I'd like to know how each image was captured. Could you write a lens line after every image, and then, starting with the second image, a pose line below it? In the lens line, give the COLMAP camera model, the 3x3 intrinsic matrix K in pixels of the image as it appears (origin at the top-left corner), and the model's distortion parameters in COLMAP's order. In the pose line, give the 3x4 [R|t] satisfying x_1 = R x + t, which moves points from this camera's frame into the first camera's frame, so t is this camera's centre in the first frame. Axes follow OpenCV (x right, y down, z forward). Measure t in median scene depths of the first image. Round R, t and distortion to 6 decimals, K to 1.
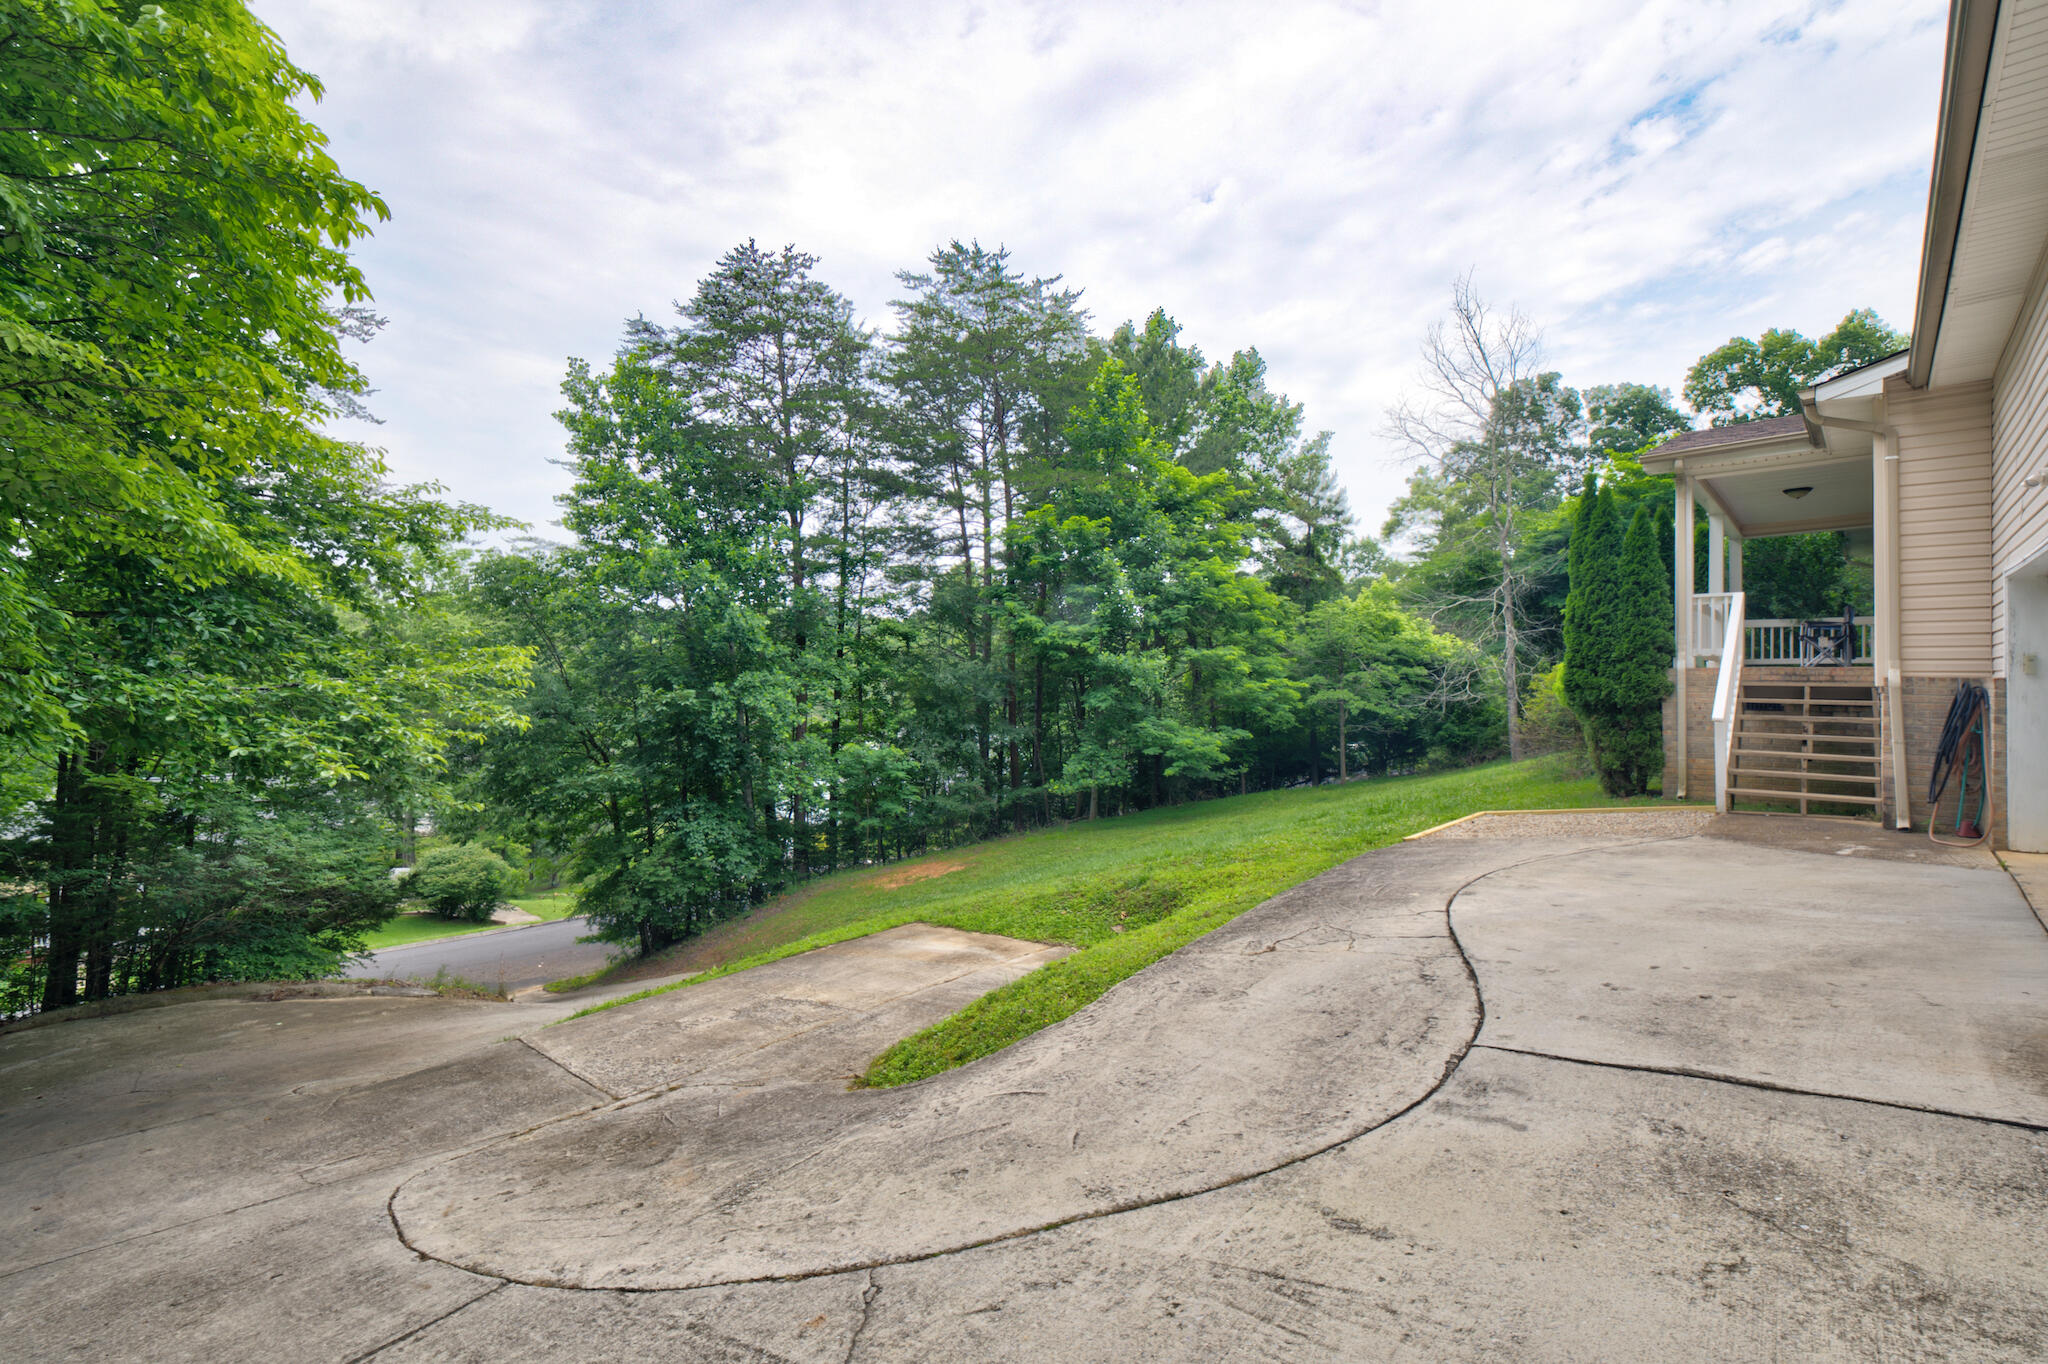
lens RADIAL K [[897.0, 0, 1024.0], [0, 897.0, 682.0], [0, 0, 1]] dist [0.017821, -0.013029]
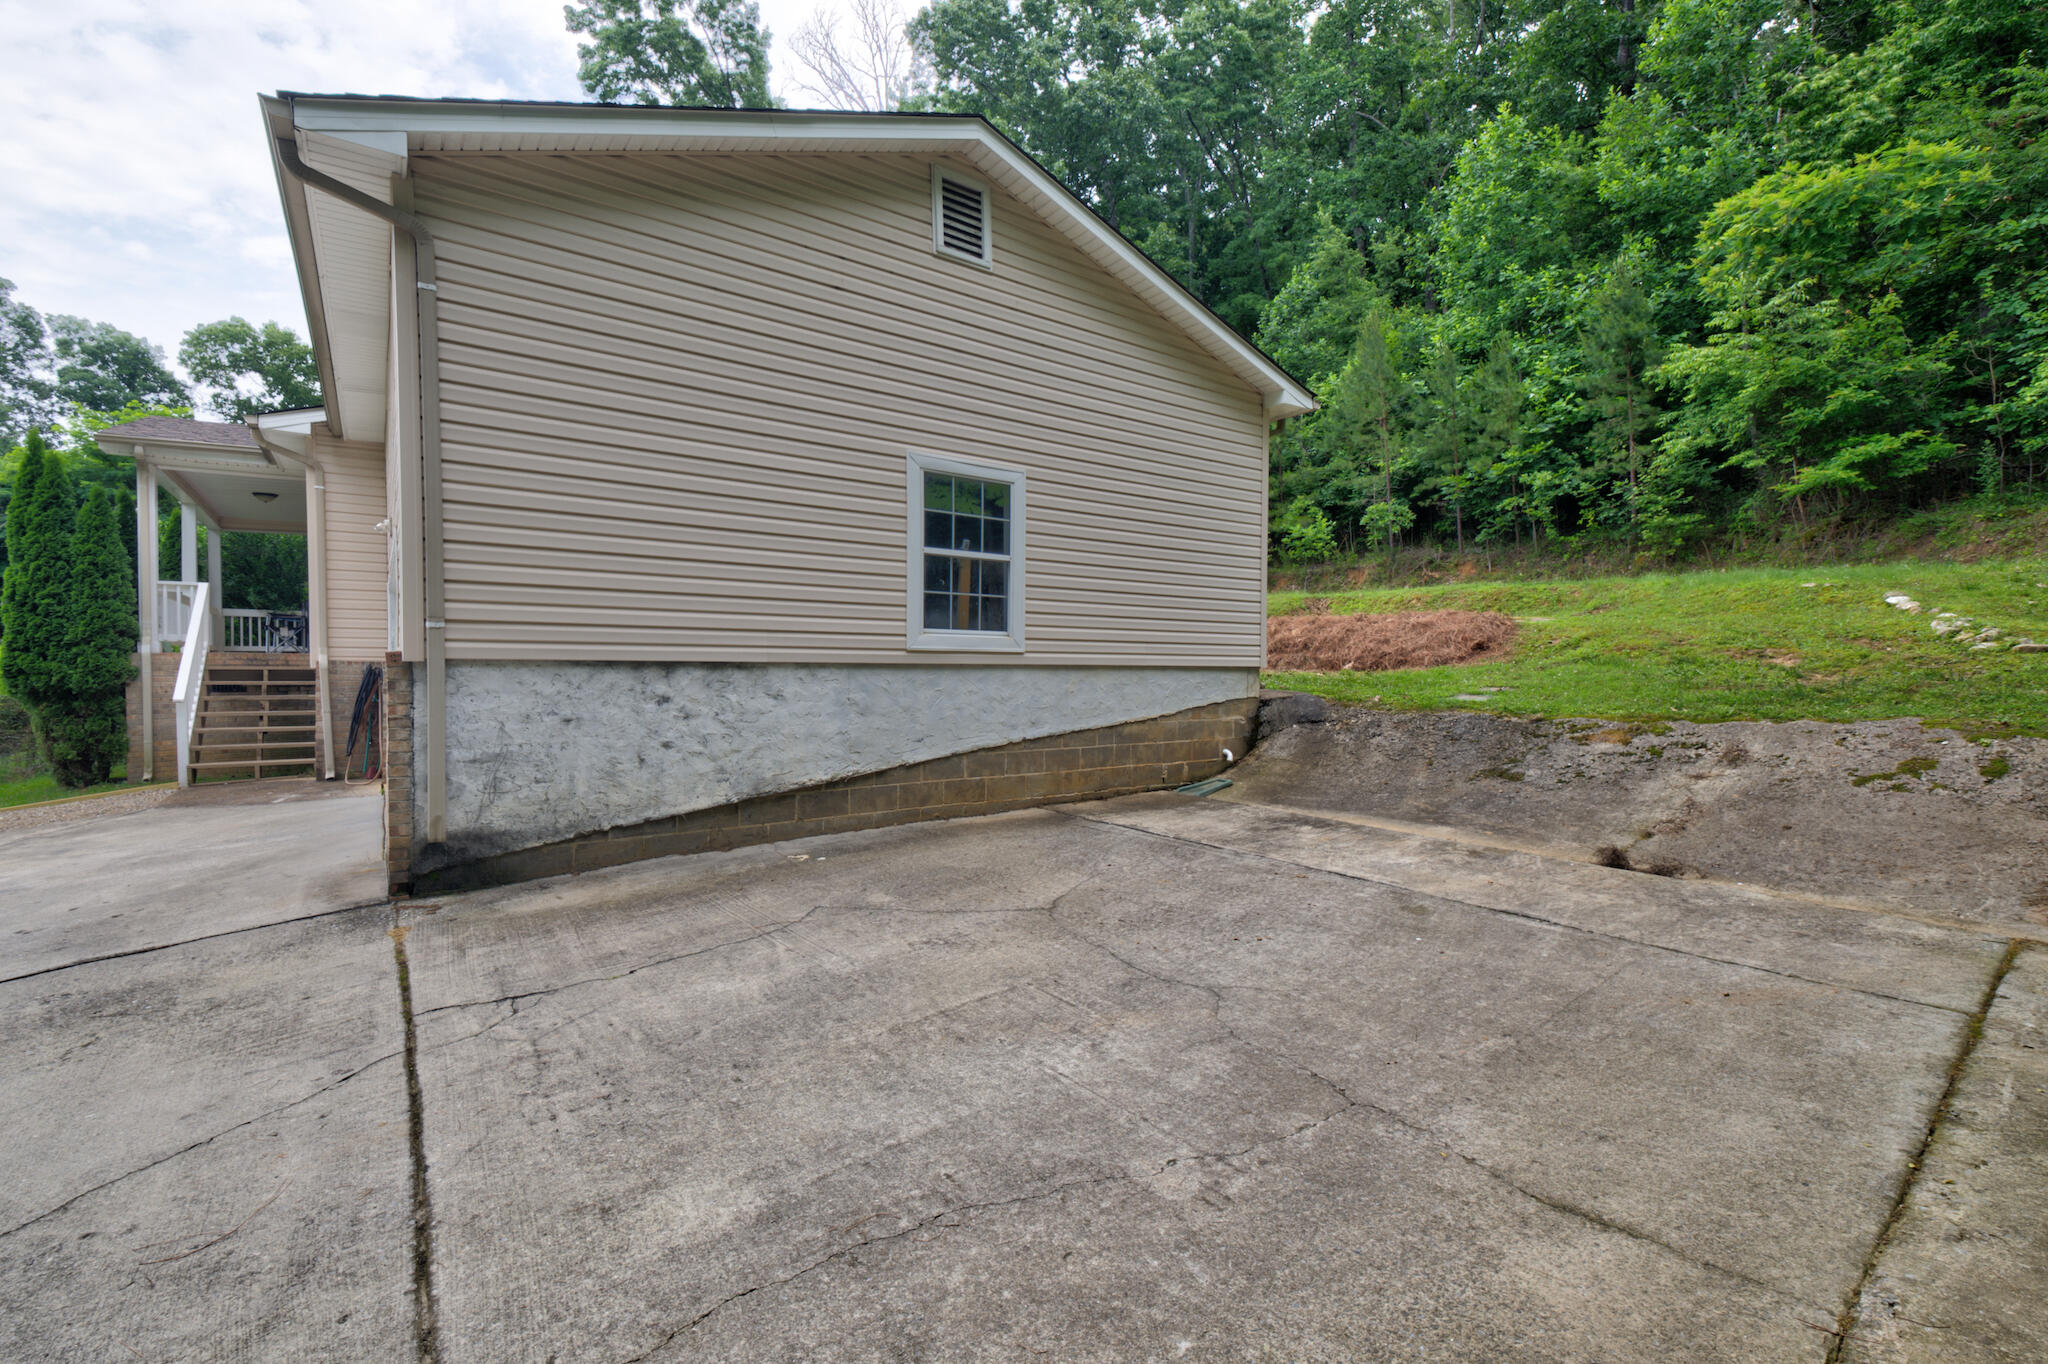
lens RADIAL K [[930.2, 0, 997.9], [0, 930.2, 677.6], [0, 0, 1]] dist [0.016799, -0.008995]
pose [[0.228390, -0.013677, 0.973474, -0.074502], [0.007893, 0.999894, 0.012196, 0.007044], [-0.973538, 0.004898, 0.228474, -0.165077]]
